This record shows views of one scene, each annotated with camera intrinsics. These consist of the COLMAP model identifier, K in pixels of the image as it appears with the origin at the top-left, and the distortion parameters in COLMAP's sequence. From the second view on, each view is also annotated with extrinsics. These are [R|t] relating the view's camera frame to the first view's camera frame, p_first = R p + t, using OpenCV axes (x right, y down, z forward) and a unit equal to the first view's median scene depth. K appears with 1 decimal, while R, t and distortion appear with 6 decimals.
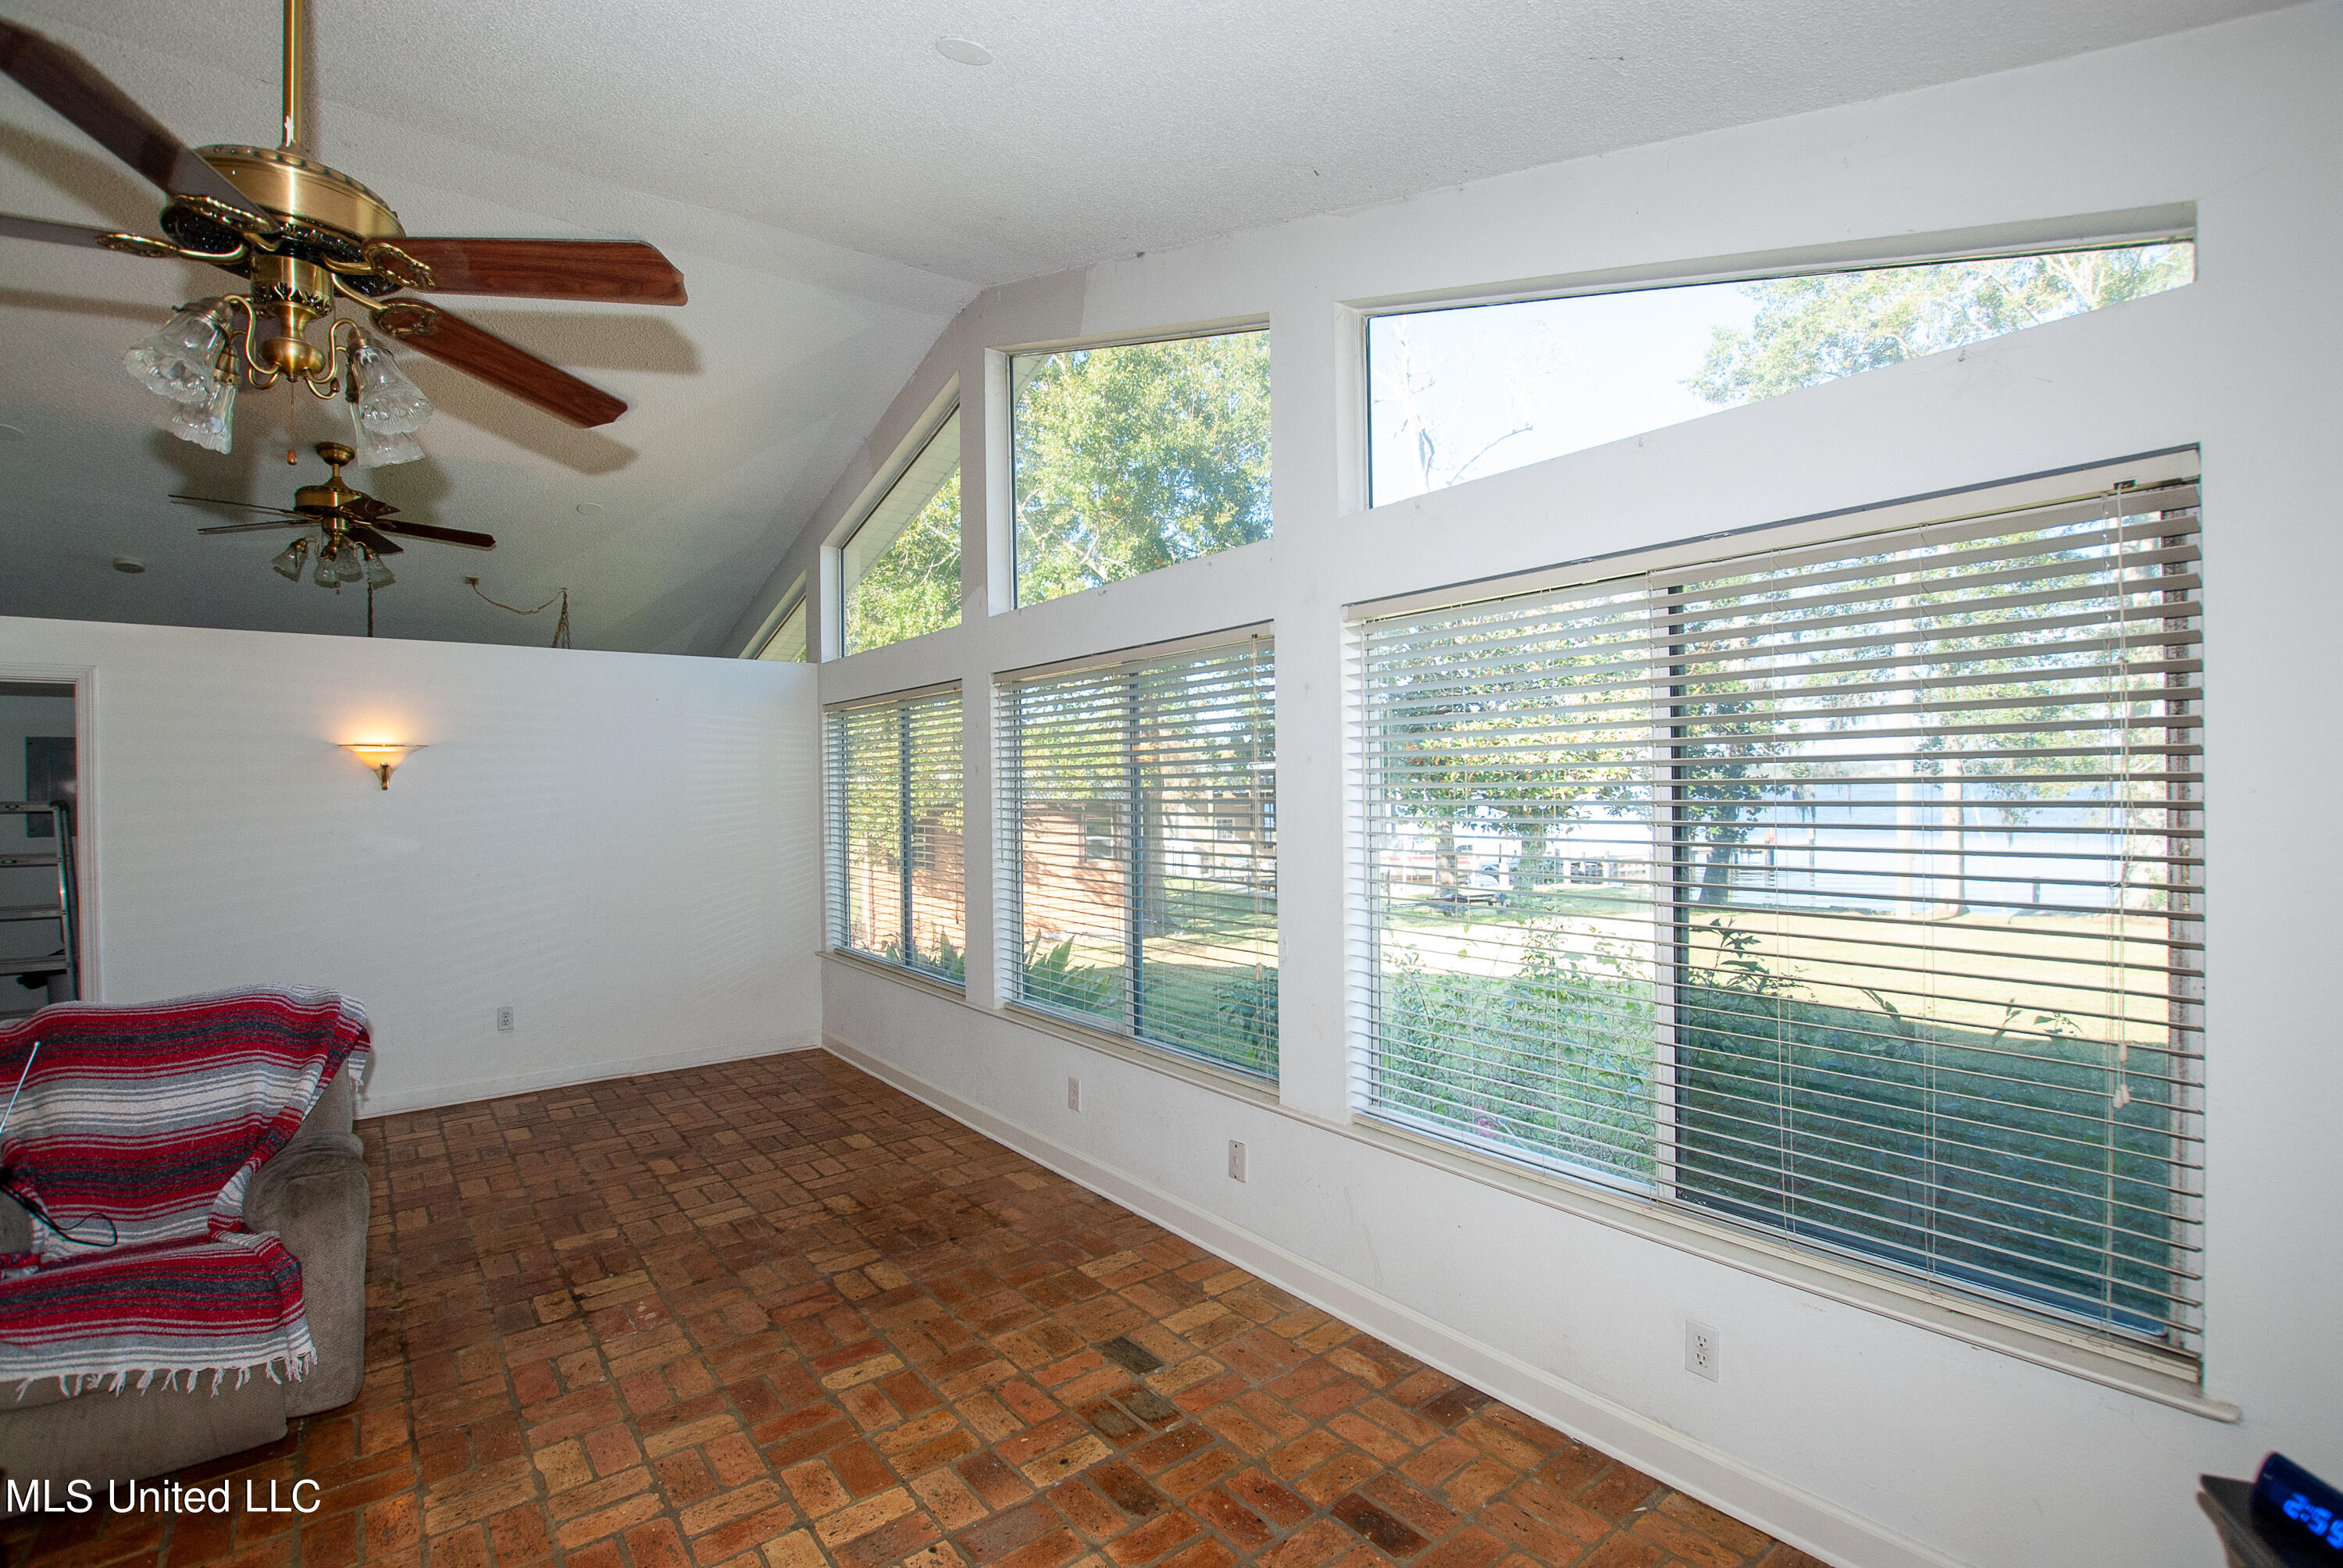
lens RADIAL K [[1040.5, 0, 1162.3], [0, 1040.5, 793.7], [0, 0, 1]] dist [-0.035114, 0.004445]
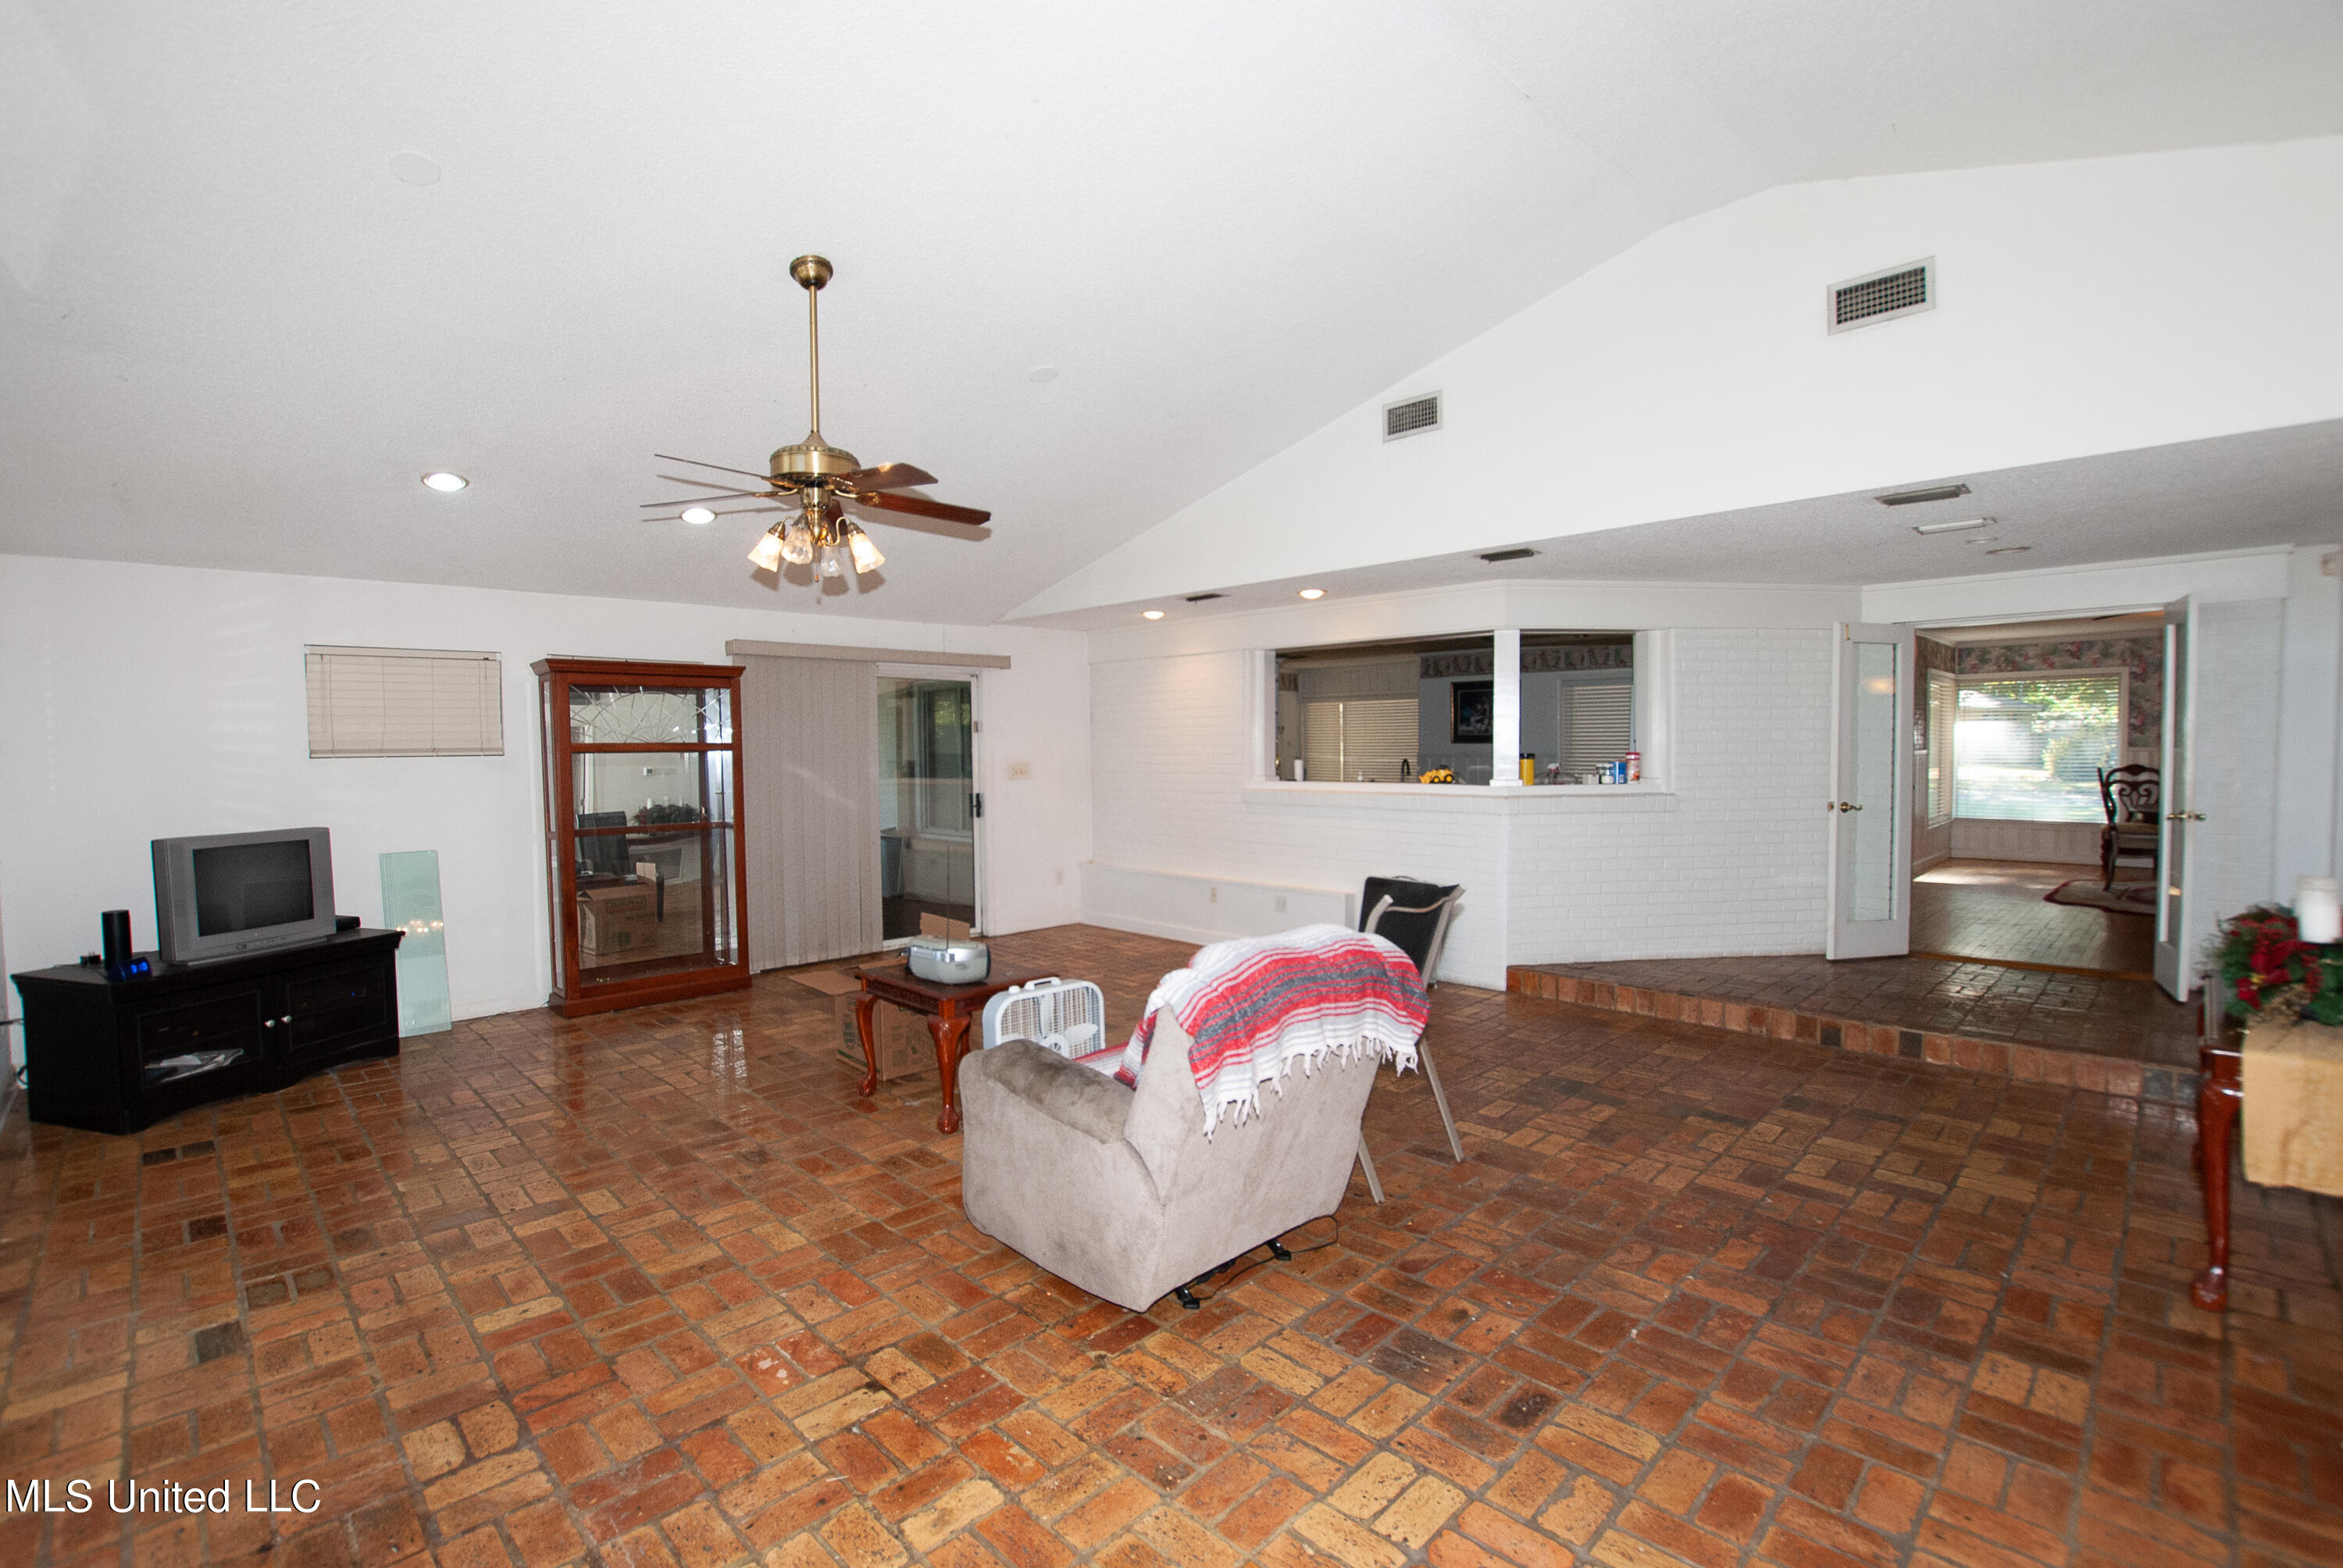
lens RADIAL K [[1040.5, 0, 1159.1], [0, 1040.5, 786.9], [0, 0, 1]] dist [-0.035114, 0.004445]
pose [[-0.993391, 0.023024, -0.112448, -0.778219], [0.017519, 0.998610, 0.049703, 0.008572], [0.113436, 0.047405, -0.992414, 1.946231]]
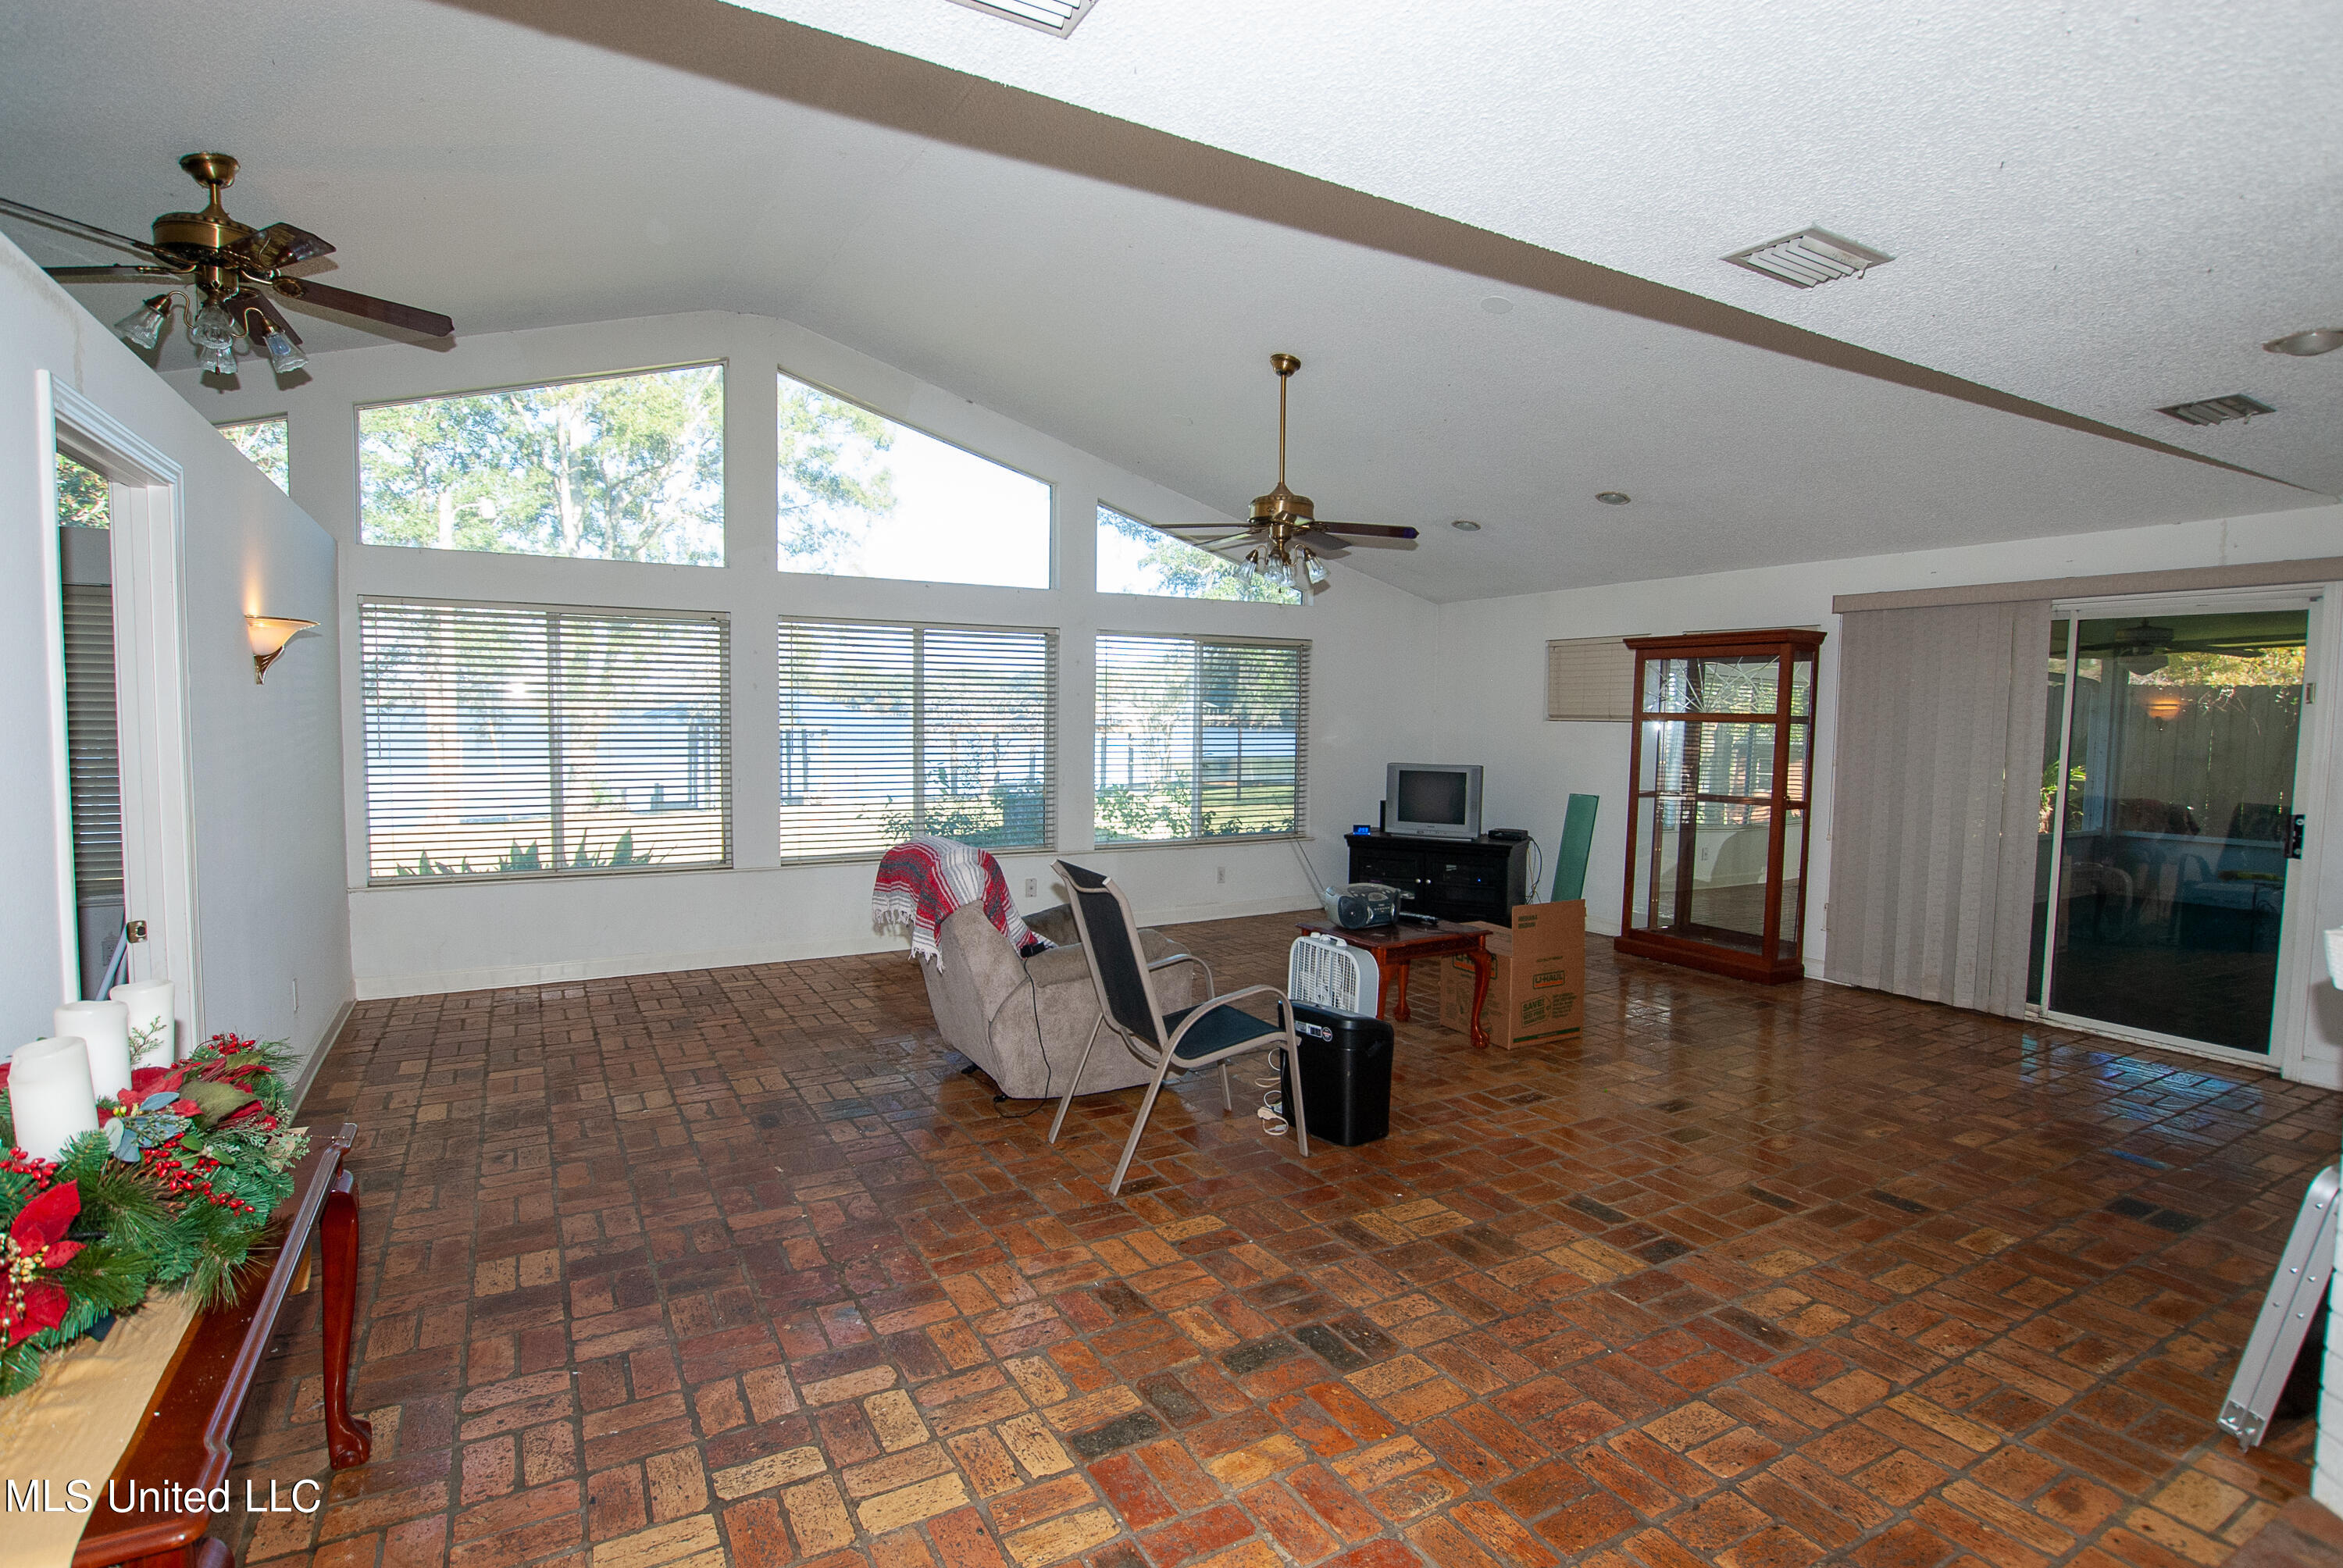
lens RADIAL K [[1160.2, 0, 1154.8], [0, 1160.2, 792.0], [0, 0, 1]] dist [-0.030393, -0.000259]
pose [[0.152015, -0.058675, 0.986635, -2.513261], [-0.008078, 0.998129, 0.060603, 0.032374], [-0.988345, -0.017182, 0.151256, 0.485334]]
